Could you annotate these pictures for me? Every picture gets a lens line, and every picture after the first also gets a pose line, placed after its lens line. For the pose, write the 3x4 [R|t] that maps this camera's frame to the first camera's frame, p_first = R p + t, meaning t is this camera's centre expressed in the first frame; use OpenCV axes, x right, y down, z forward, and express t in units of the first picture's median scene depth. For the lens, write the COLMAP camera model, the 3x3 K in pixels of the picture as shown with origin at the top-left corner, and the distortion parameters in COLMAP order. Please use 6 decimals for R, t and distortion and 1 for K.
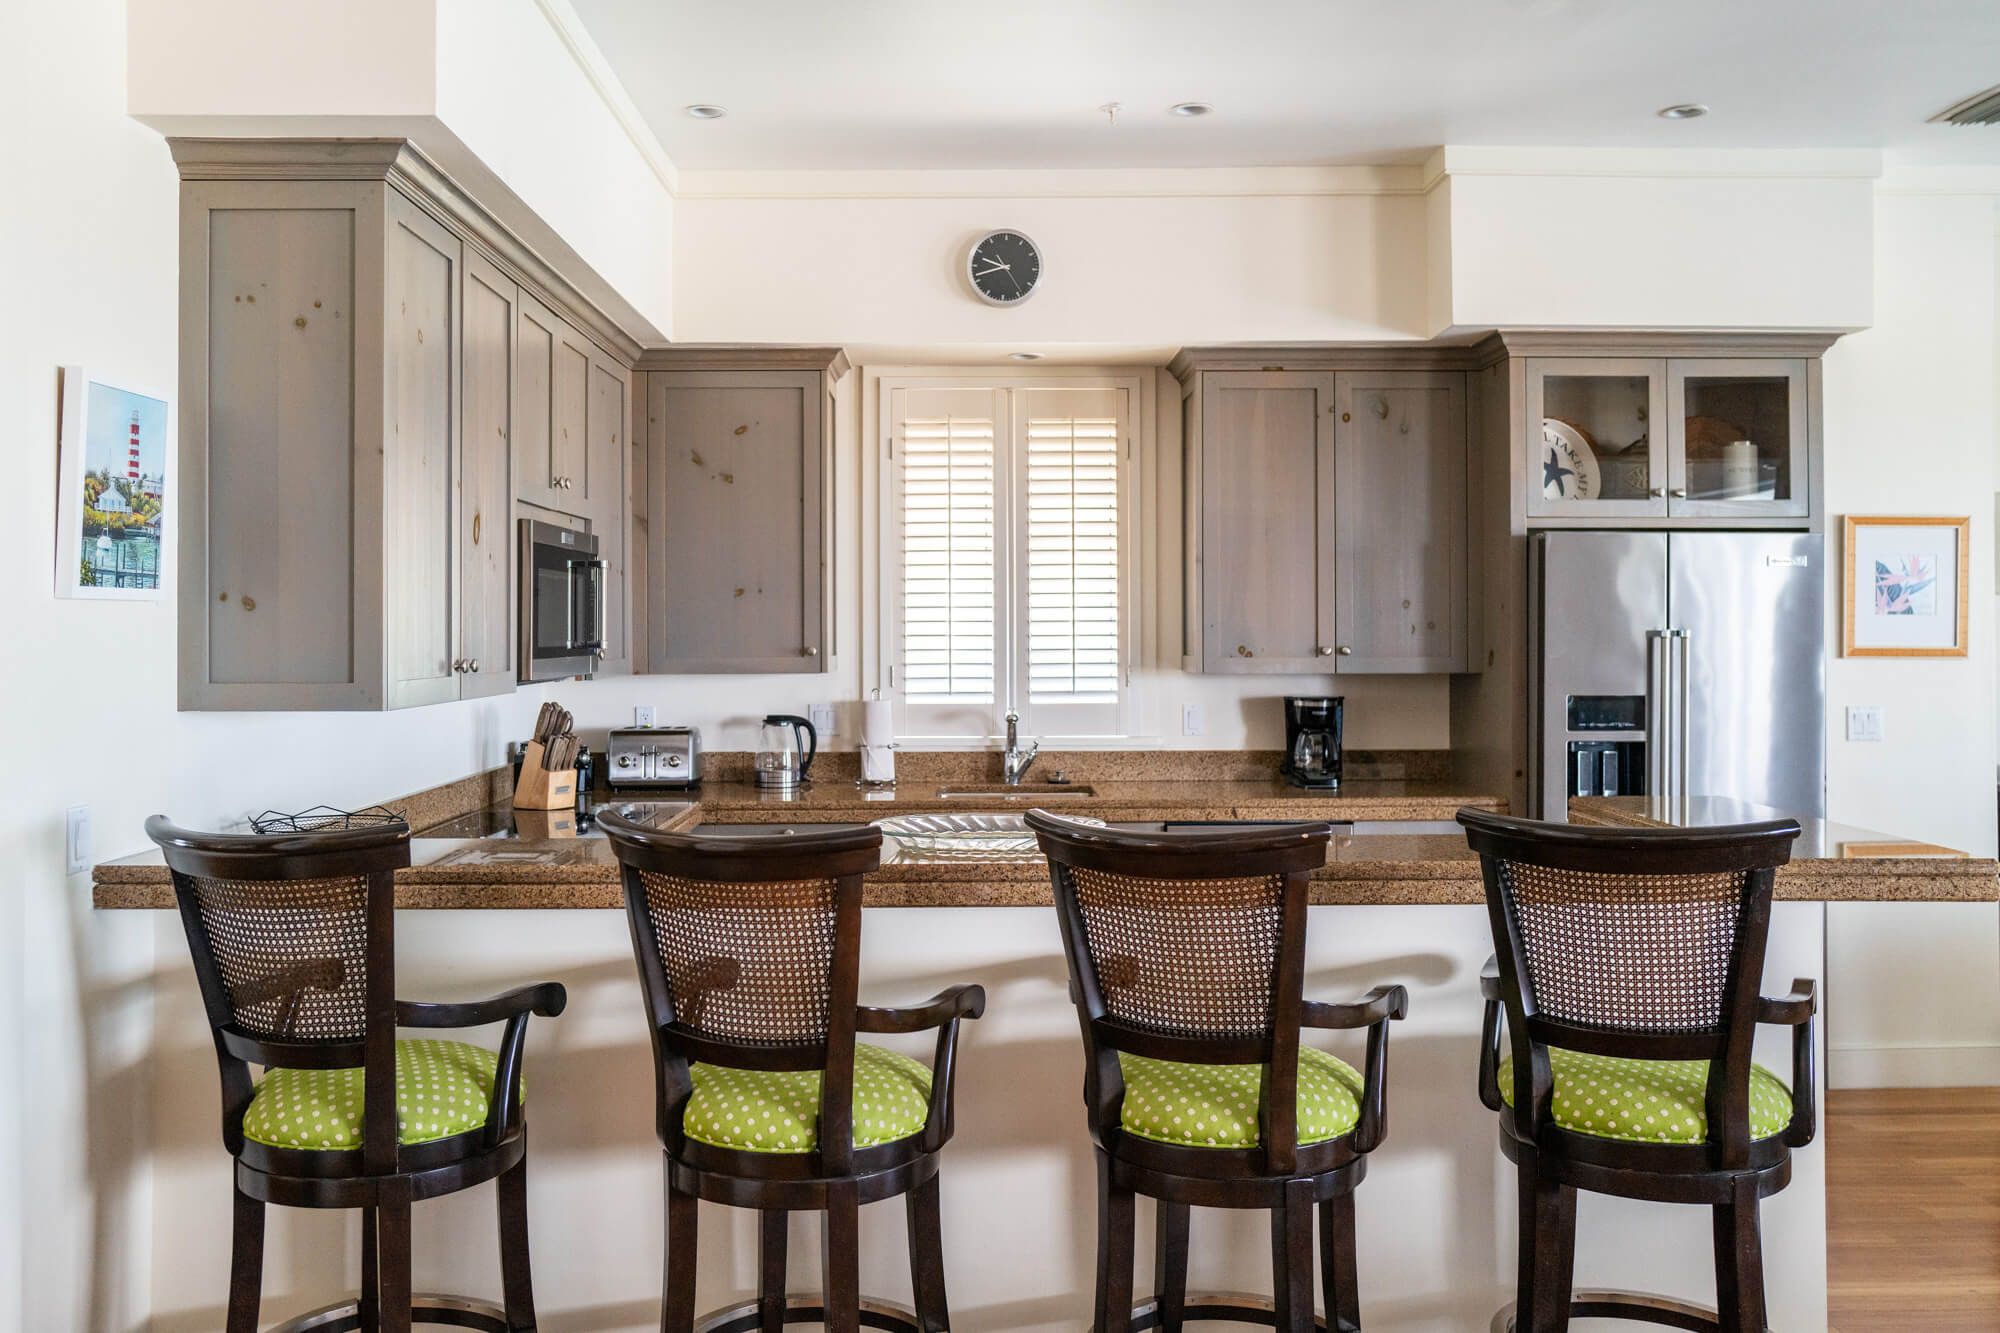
lens RADIAL K [[1593.4, 0, 1003.0], [0, 1593.4, 623.4], [0, 0, 1]] dist [-0.004640, -0.003238]
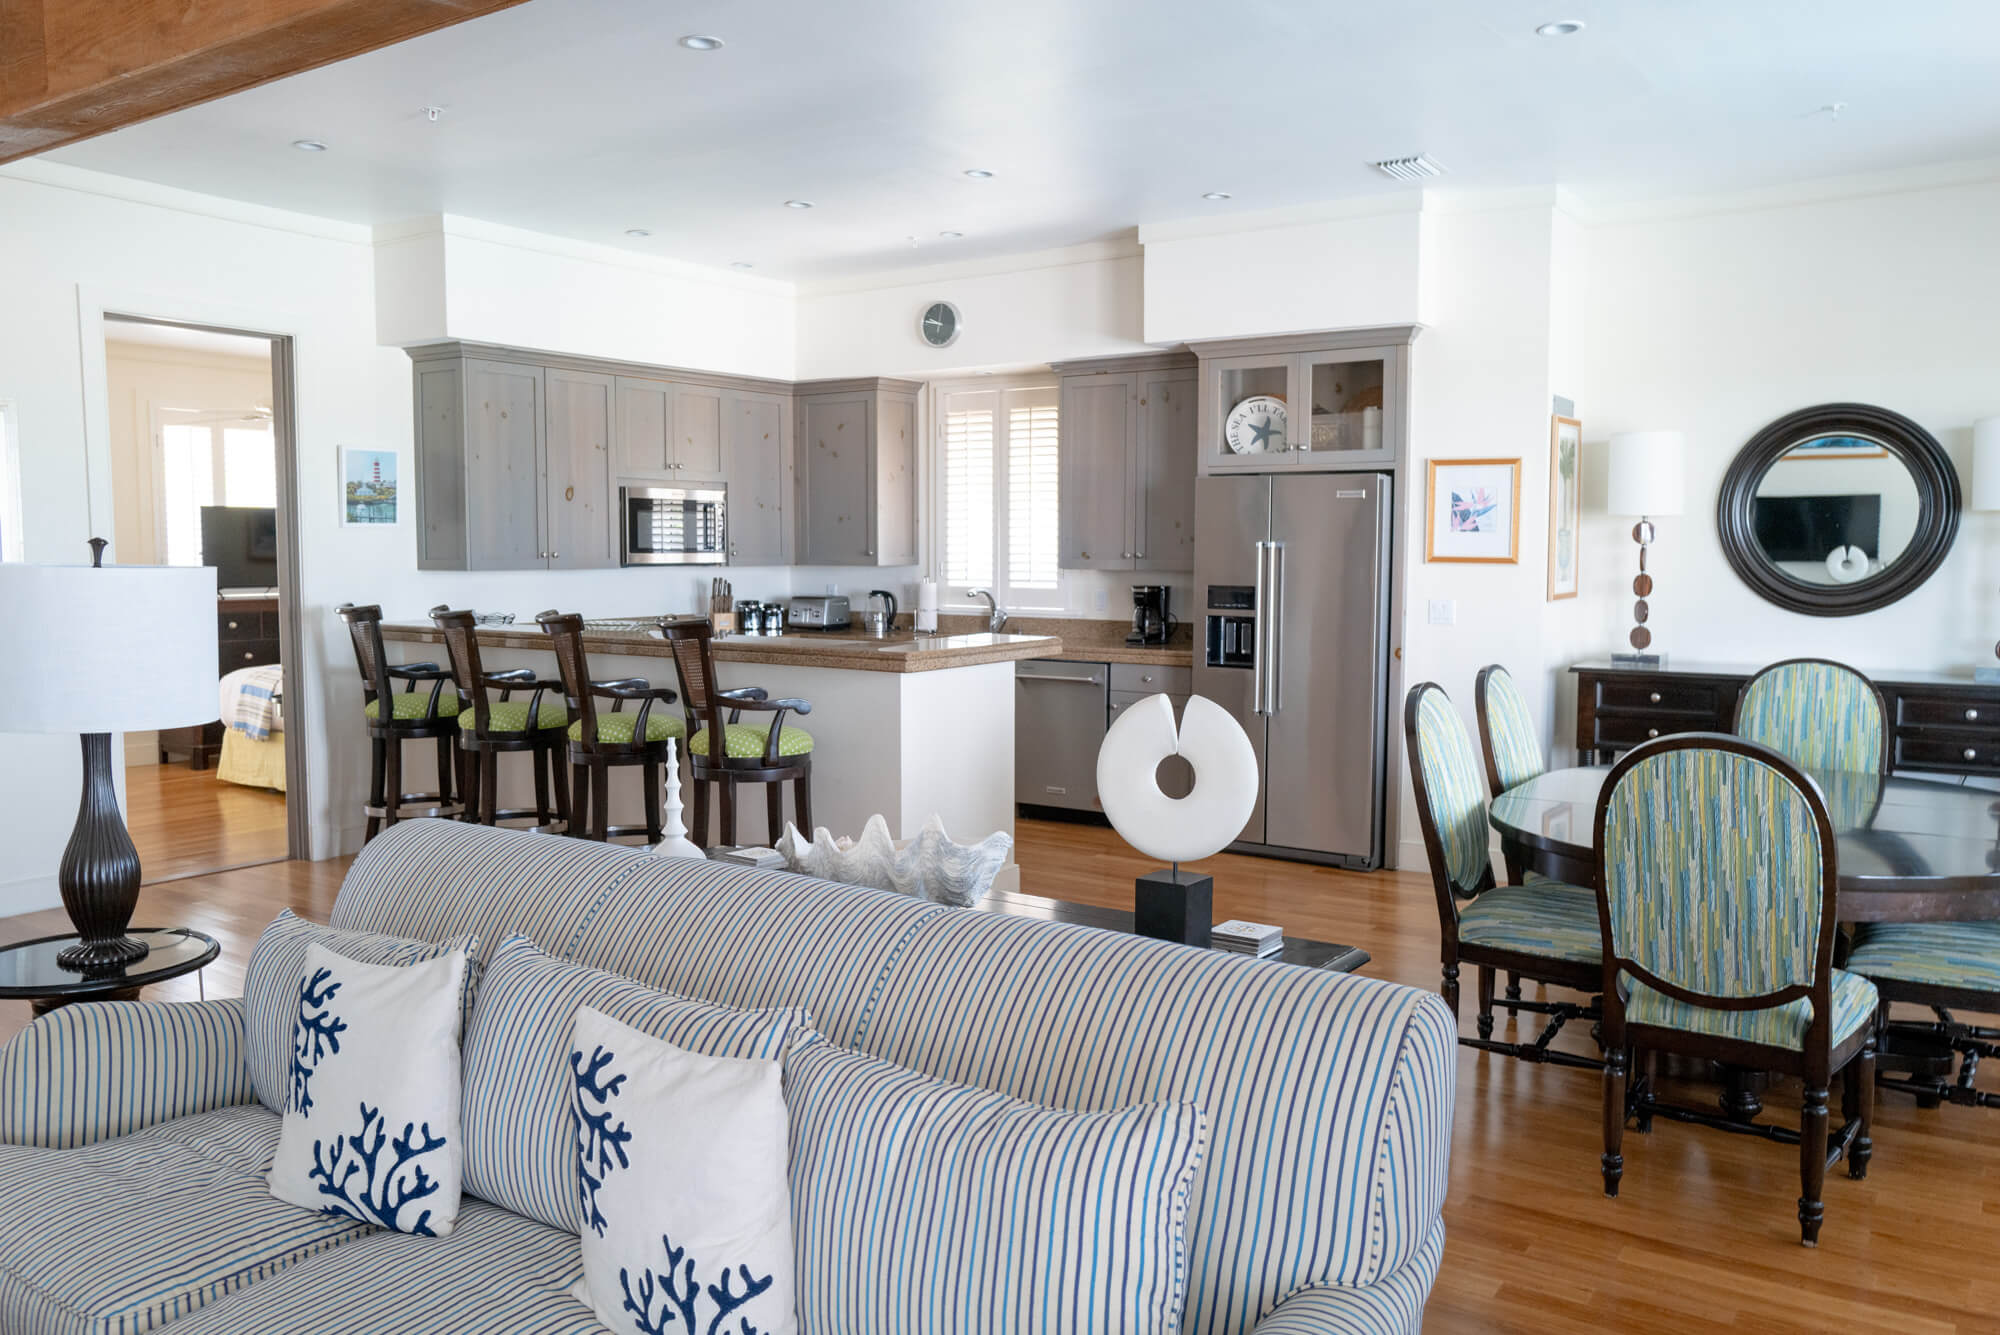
lens RADIAL K [[1462.9, 0, 1000.0], [0, 1462.9, 667.5], [0, 0, 1]] dist [-0.001335, -0.004386]
pose [[0.823286, 0.052227, -0.565219, 0.942333], [-0.002373, 0.996066, 0.088581, 0.000050], [0.567622, -0.071586, 0.820171, -0.252183]]
